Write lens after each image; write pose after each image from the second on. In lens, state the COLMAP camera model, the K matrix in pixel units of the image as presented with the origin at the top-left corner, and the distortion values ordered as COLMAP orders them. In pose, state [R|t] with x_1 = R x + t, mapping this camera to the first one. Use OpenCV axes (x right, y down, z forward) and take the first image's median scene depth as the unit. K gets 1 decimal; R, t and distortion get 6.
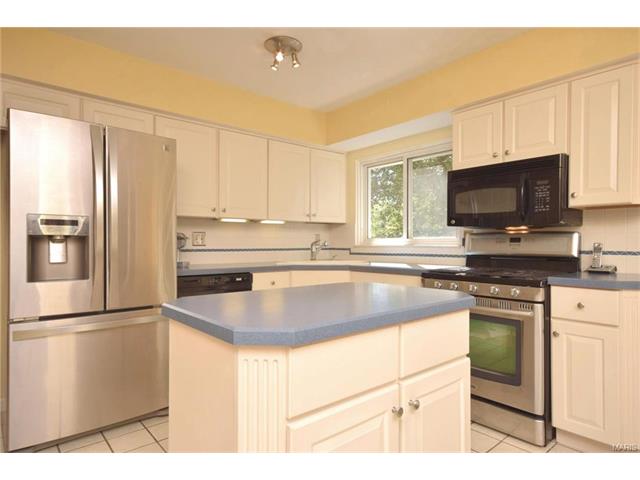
lens RADIAL K [[375.1, 0, 321.1], [0, 375.1, 244.9], [0, 0, 1]] dist [-0.045910, -0.001444]
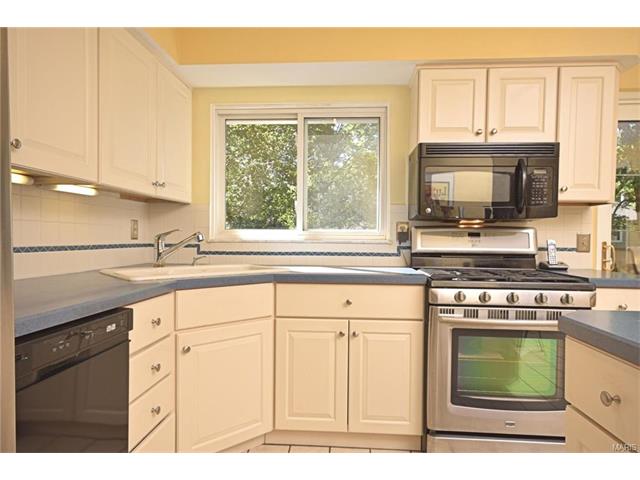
lens RADIAL K [[426.4, 0, 316.0], [0, 426.4, 239.5], [0, 0, 1]] dist [0.003603, 0.017114]
pose [[0.699504, 0.008722, 0.714575, -0.371523], [-0.007767, 0.999959, -0.004603, 0.003184], [-0.714586, -0.002331, 0.699544, 0.474896]]
